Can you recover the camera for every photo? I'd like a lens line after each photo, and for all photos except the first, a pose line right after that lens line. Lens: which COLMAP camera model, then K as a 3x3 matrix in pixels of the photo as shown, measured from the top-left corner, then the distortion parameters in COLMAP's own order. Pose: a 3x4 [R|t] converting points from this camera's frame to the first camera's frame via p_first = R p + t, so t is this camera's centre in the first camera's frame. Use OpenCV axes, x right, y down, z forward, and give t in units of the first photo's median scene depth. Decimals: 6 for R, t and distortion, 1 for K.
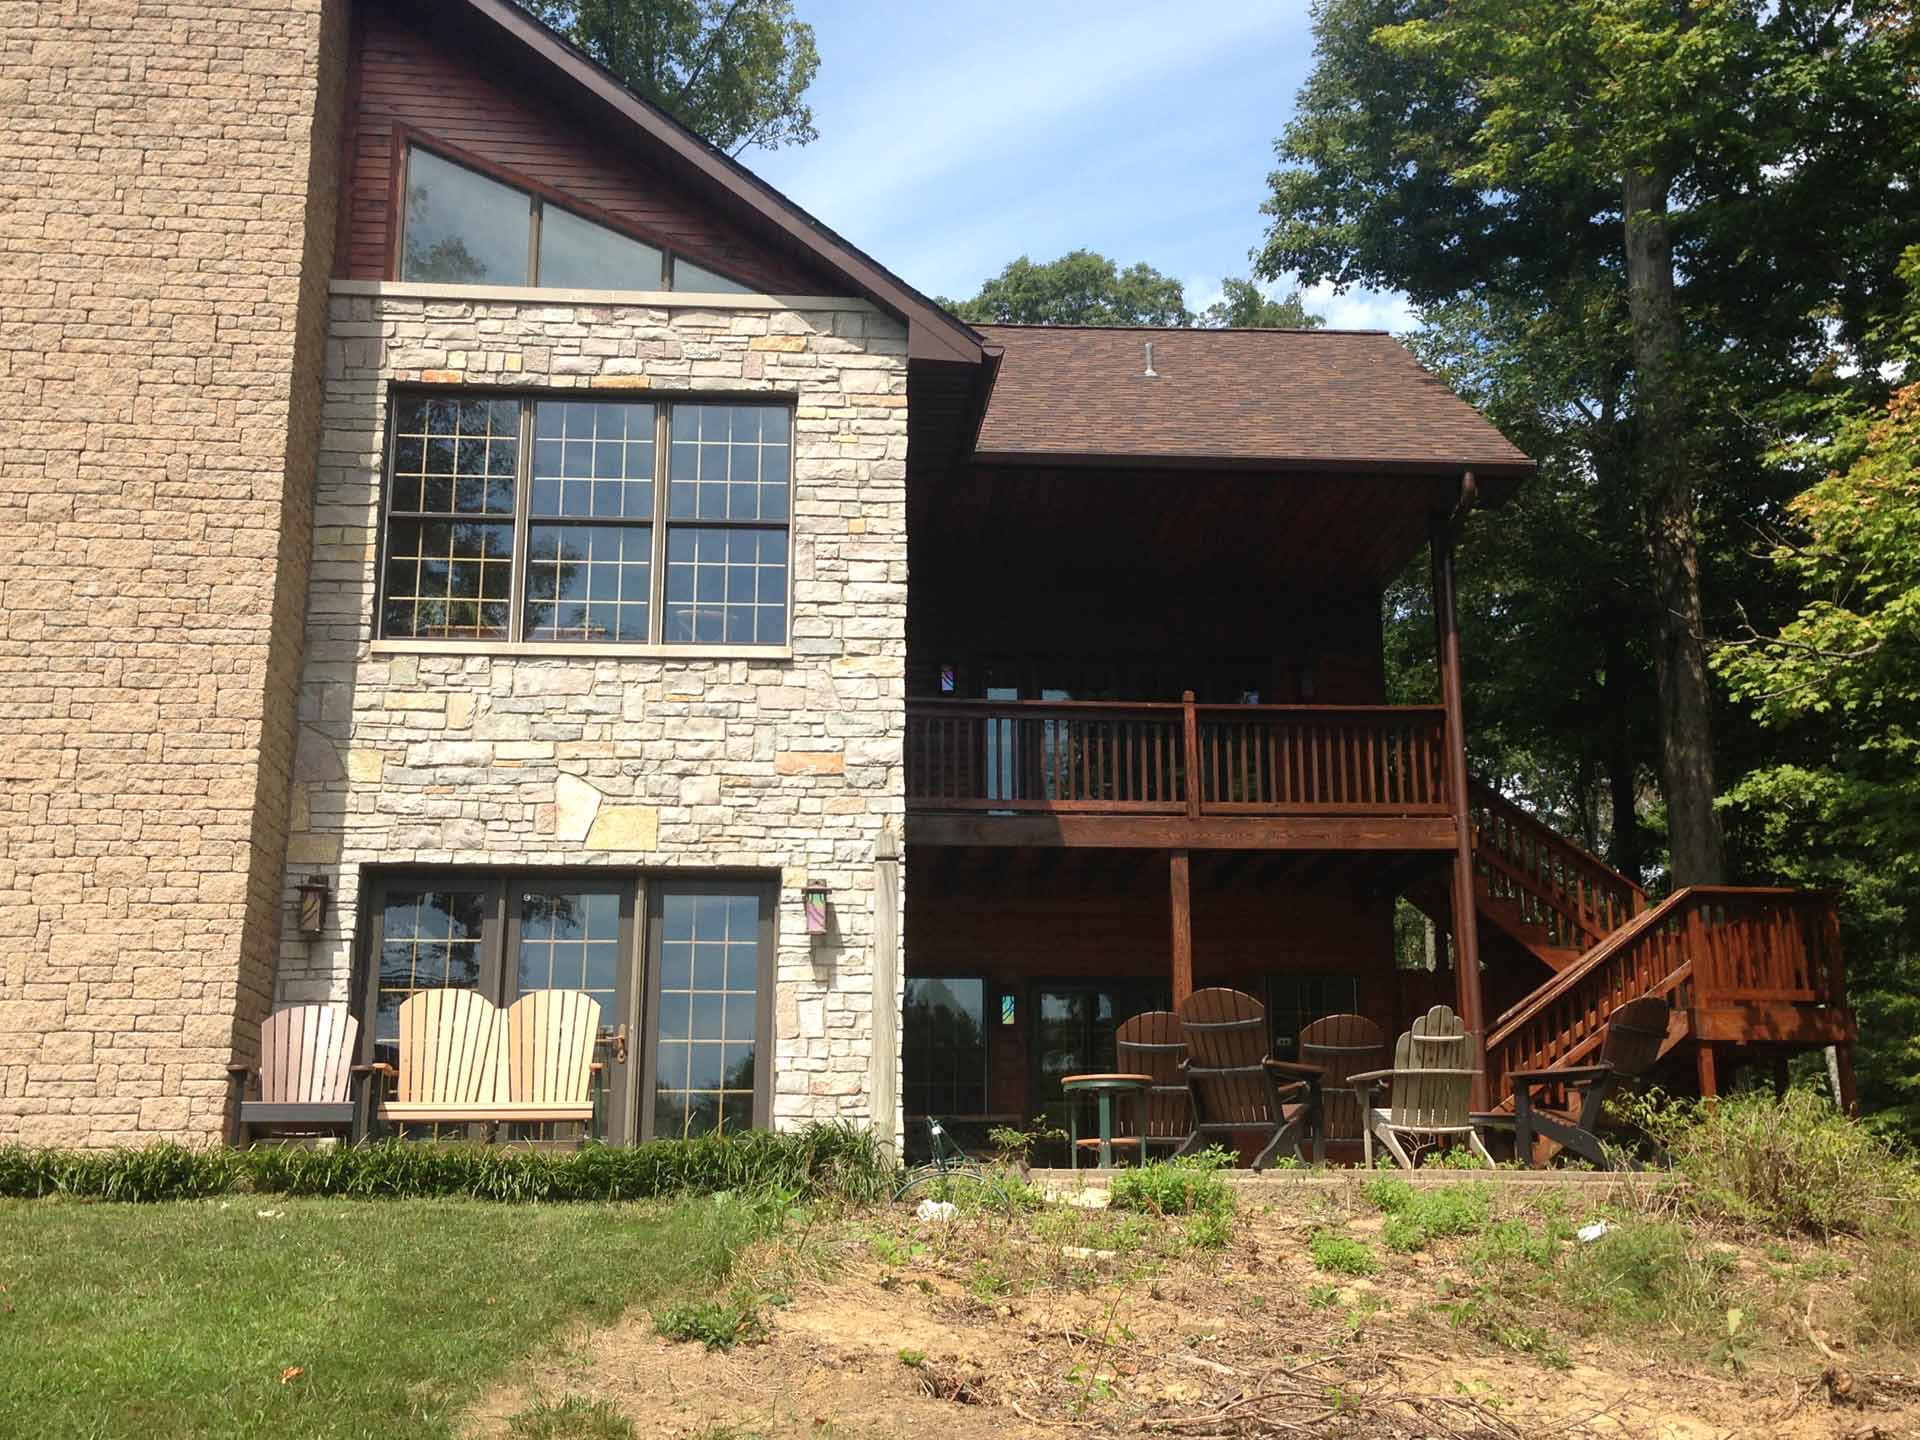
lens RADIAL K [[2150.7, 0, 905.8], [0, 2150.7, 709.0], [0, 0, 1]] dist [0.124505, -0.174811]
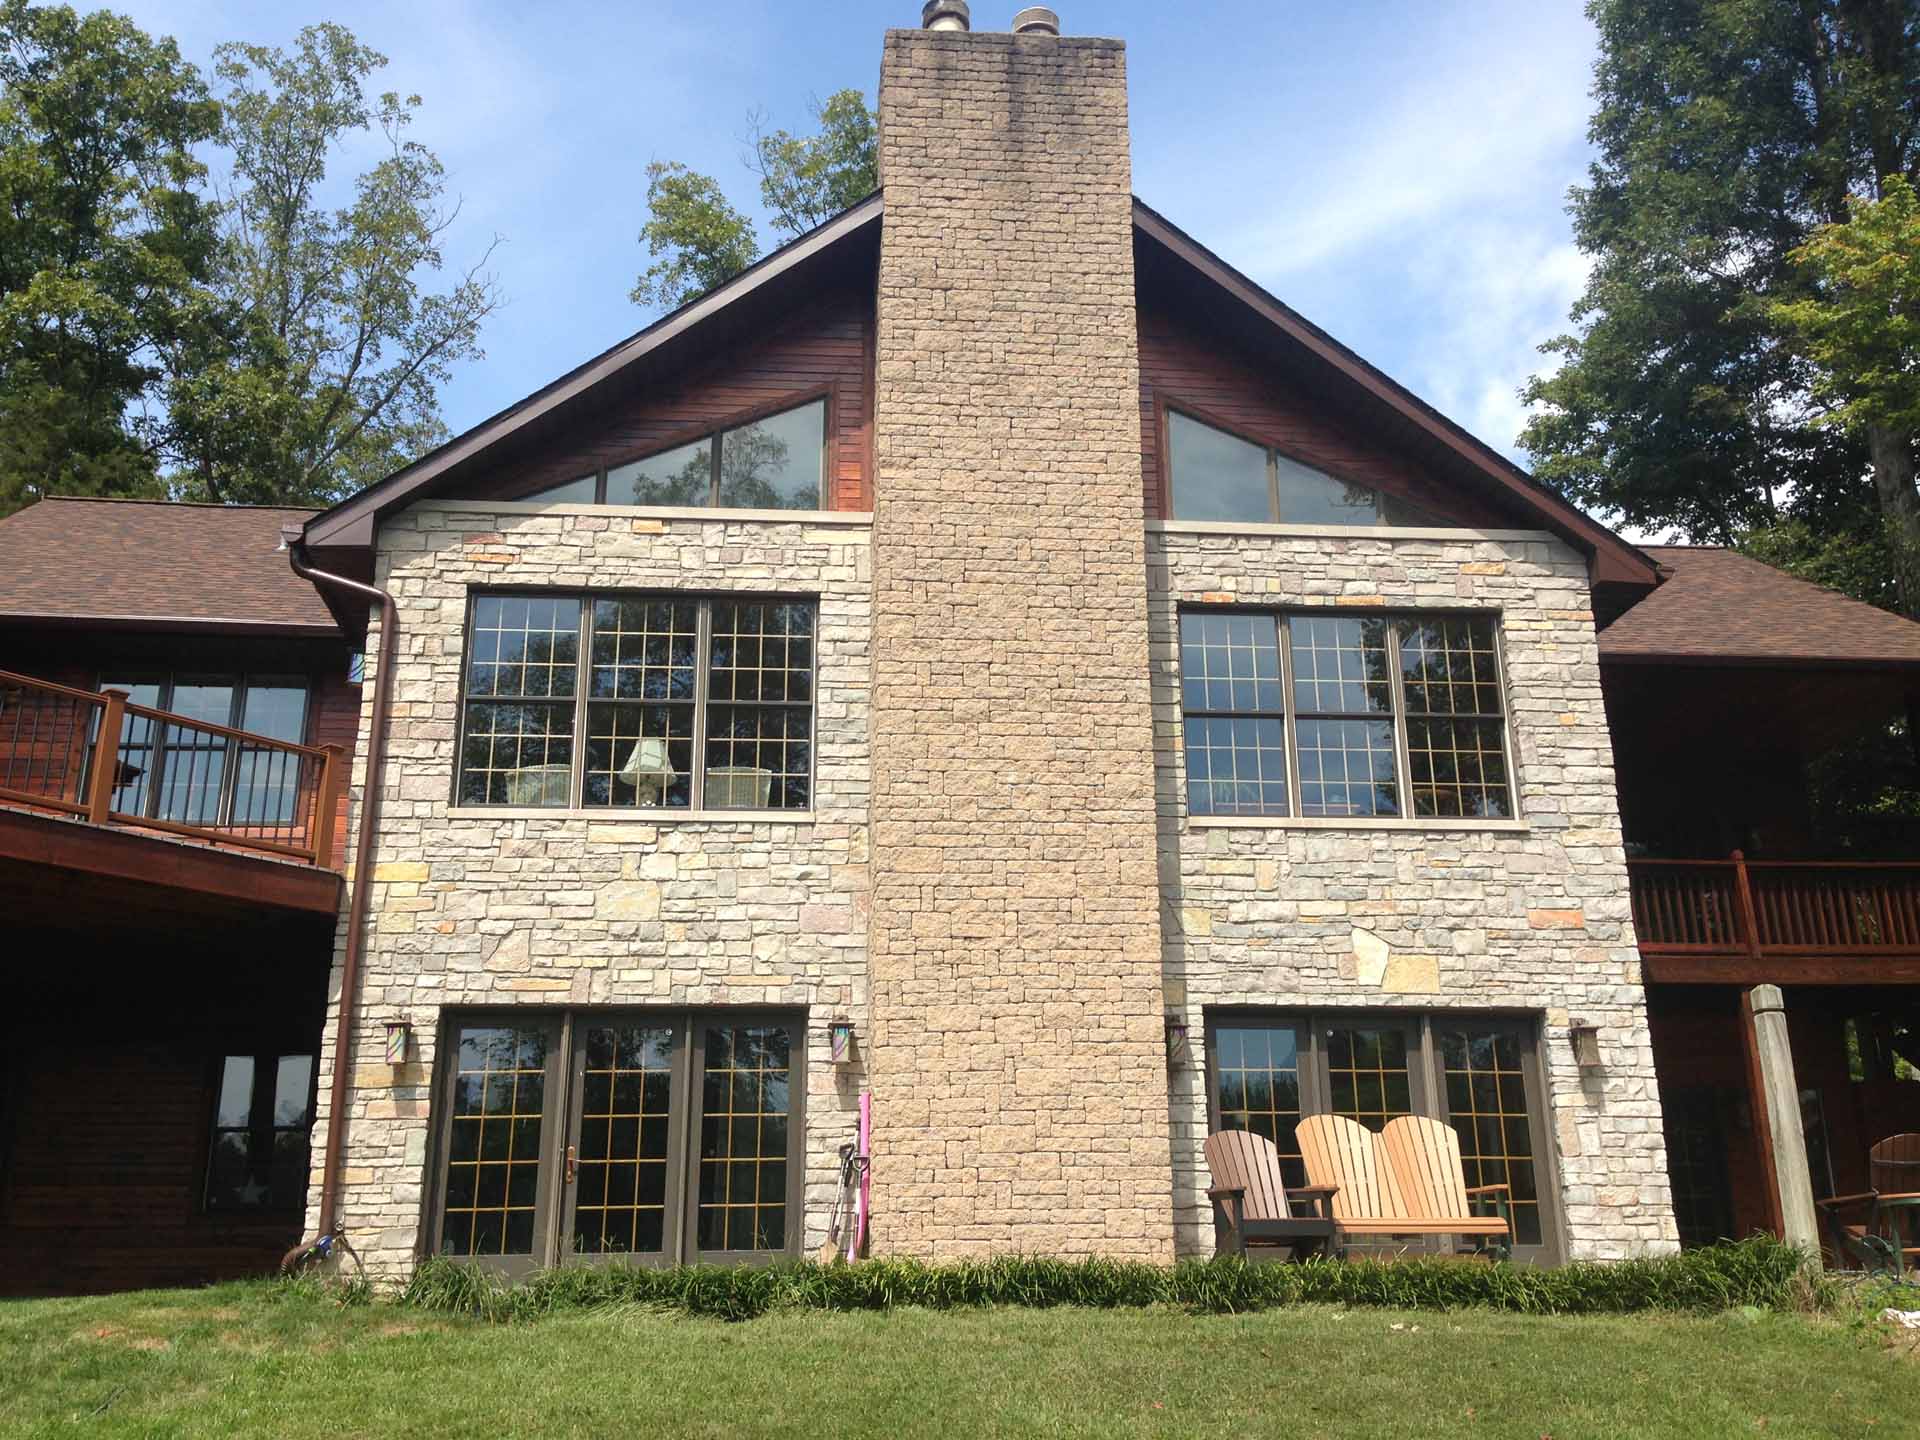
lens RADIAL K [[1781.1, 0, 960.0], [0, 1781.1, 720.0], [0, 0, 1]] dist [0.041712, 0.216010]
pose [[0.999313, -0.000908, 0.037039, -0.414334], [0.003168, 0.998132, -0.061013, -0.025407], [-0.036915, 0.061089, 0.997449, 0.013278]]
